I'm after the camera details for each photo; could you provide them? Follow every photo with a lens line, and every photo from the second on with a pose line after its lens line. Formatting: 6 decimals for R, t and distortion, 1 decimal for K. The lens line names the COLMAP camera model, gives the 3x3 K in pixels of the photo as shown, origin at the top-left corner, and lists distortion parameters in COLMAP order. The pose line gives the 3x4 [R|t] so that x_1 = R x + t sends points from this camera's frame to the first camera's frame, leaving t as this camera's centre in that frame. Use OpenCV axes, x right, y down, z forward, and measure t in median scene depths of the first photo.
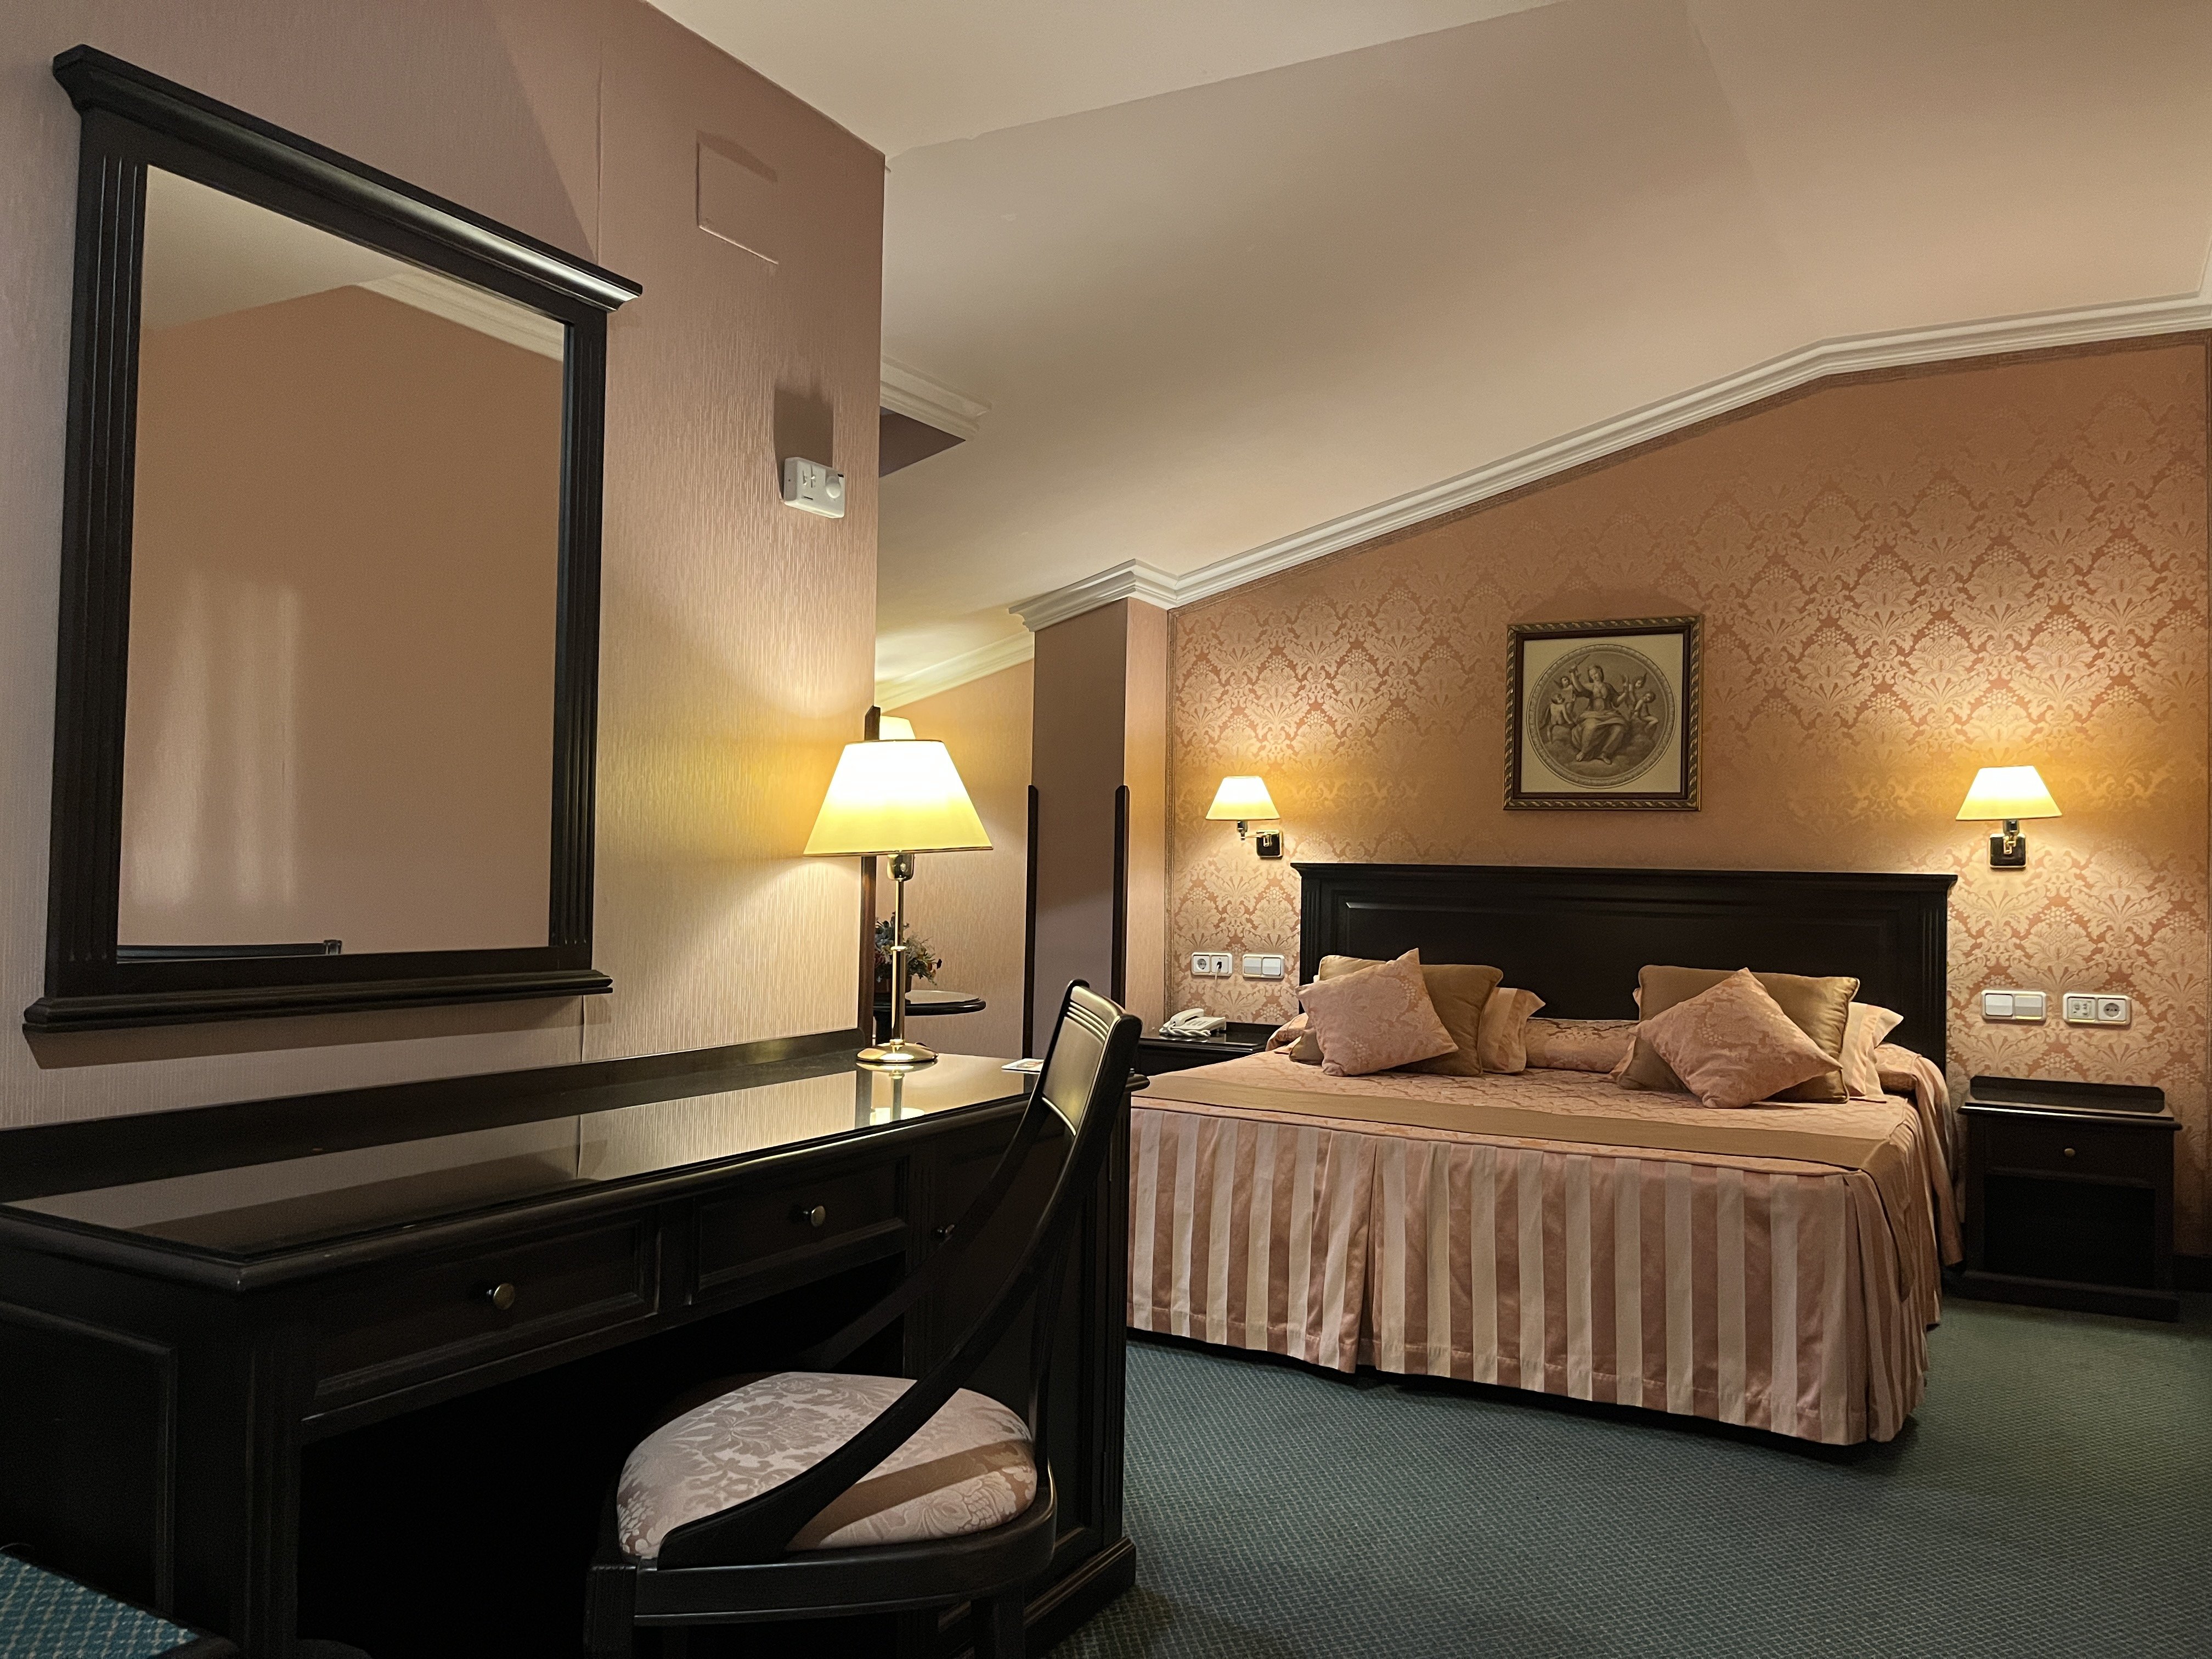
lens RADIAL K [[1669.3, 0, 1108.4], [0, 1669.3, 816.2], [0, 0, 1]] dist [0.076394, -0.086456]
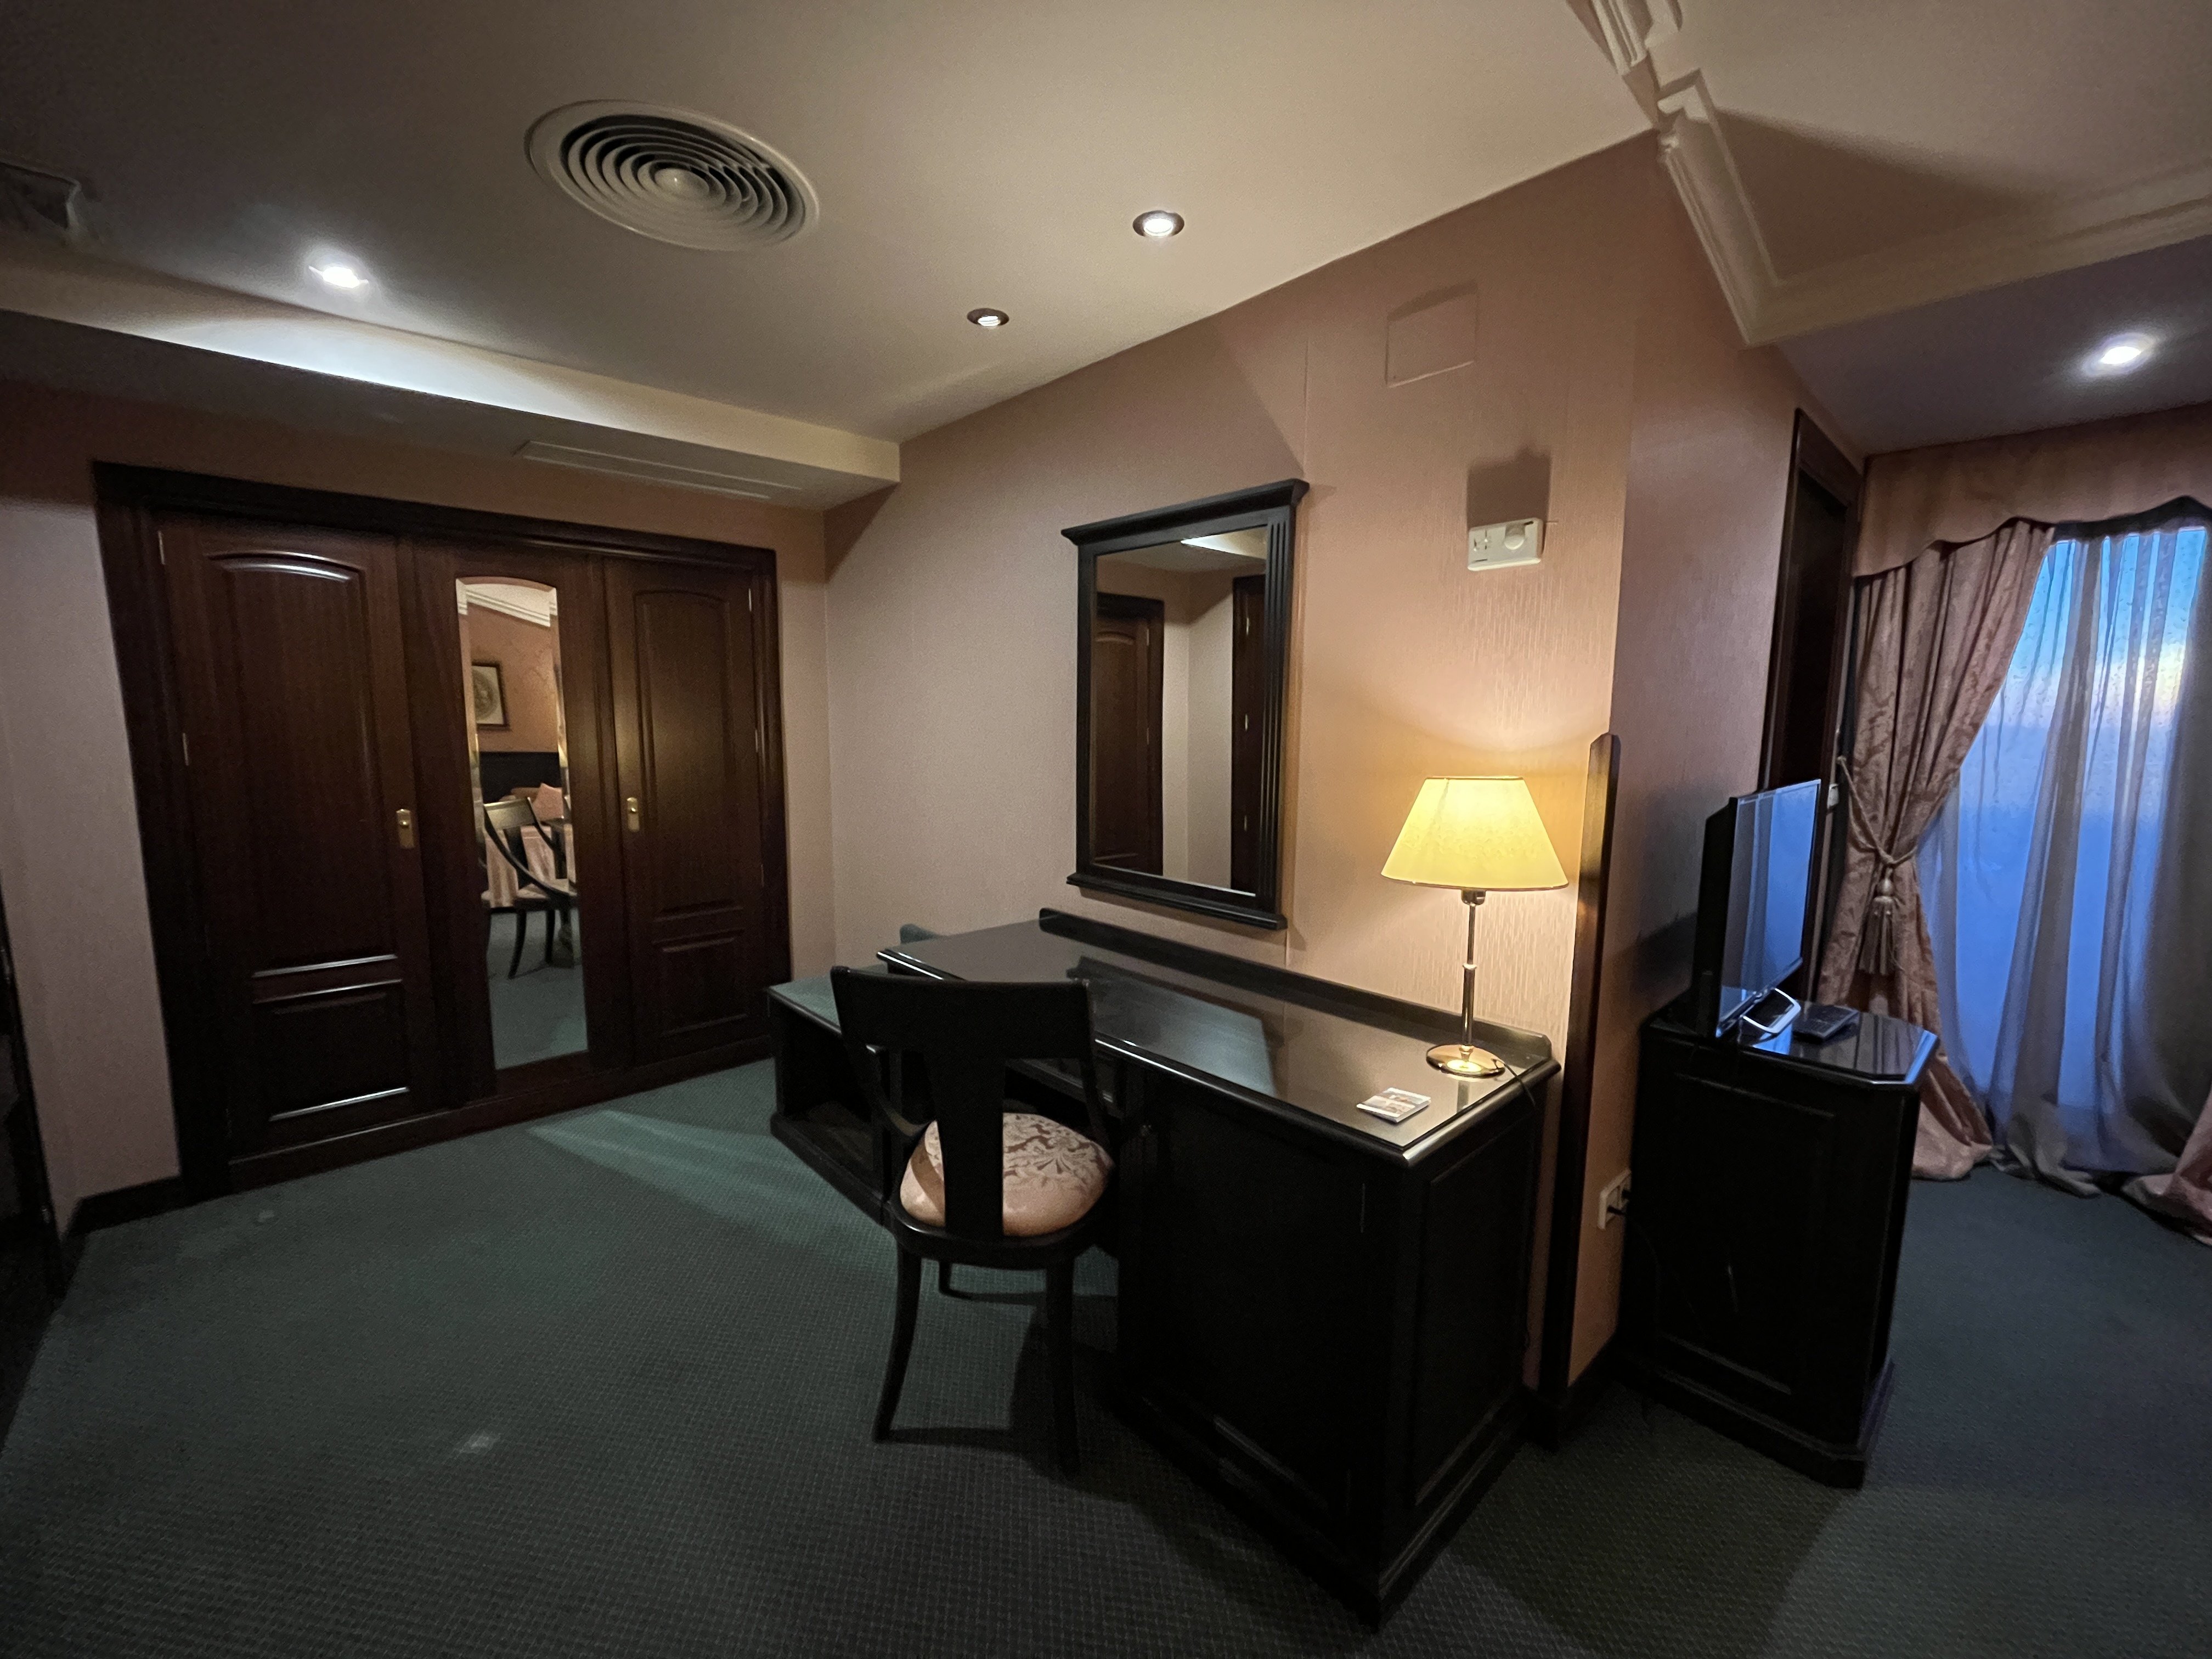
lens RADIAL K [[907.2, 0, 1101.1], [0, 907.2, 824.0], [0, 0, 1]] dist [-0.002079, 0.000363]
pose [[-0.310556, 0.093707, -0.945925, 0.281899], [0.016948, 0.995517, 0.093055, -0.041241], [0.950404, 0.012867, -0.310752, 0.534437]]
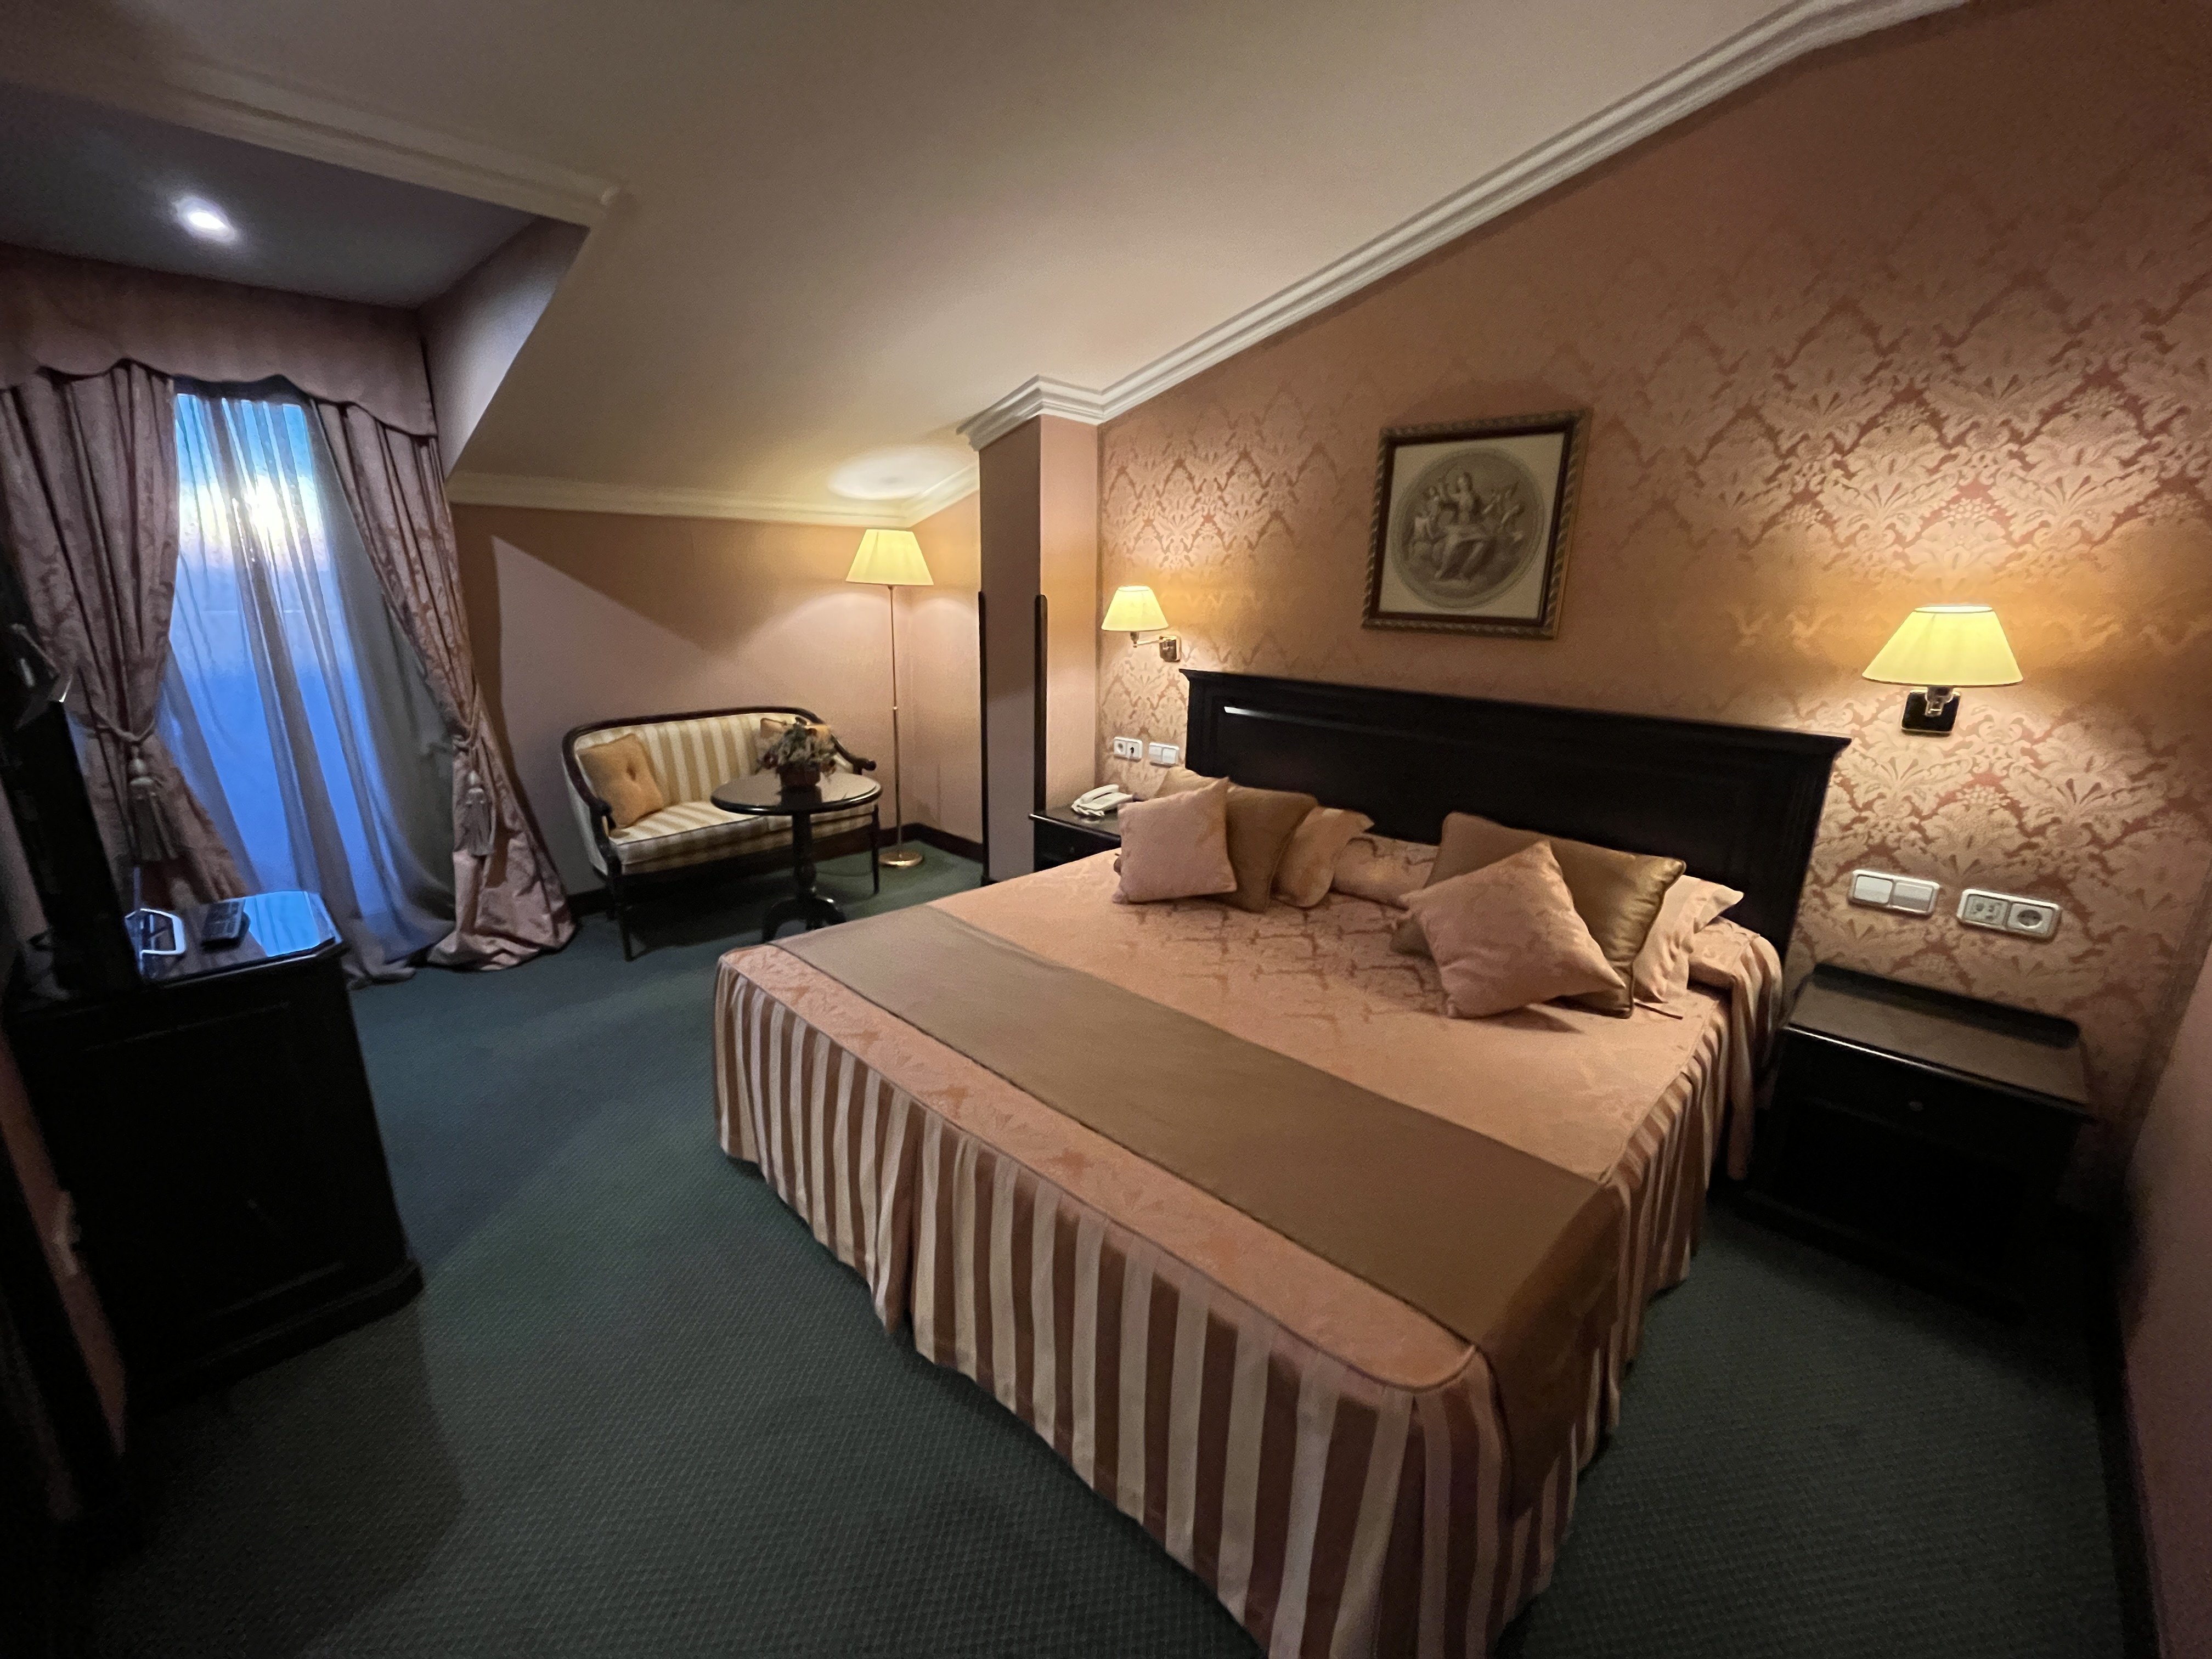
lens RADIAL K [[907.2, 0, 1101.1], [0, 907.2, 824.0], [0, 0, 1]] dist [-0.002079, 0.000363]
pose [[0.964285, 0.066878, -0.256285, 0.261128], [0.009911, 0.957809, 0.287234, -0.055061], [0.264682, -0.279515, 0.922938, 0.476609]]
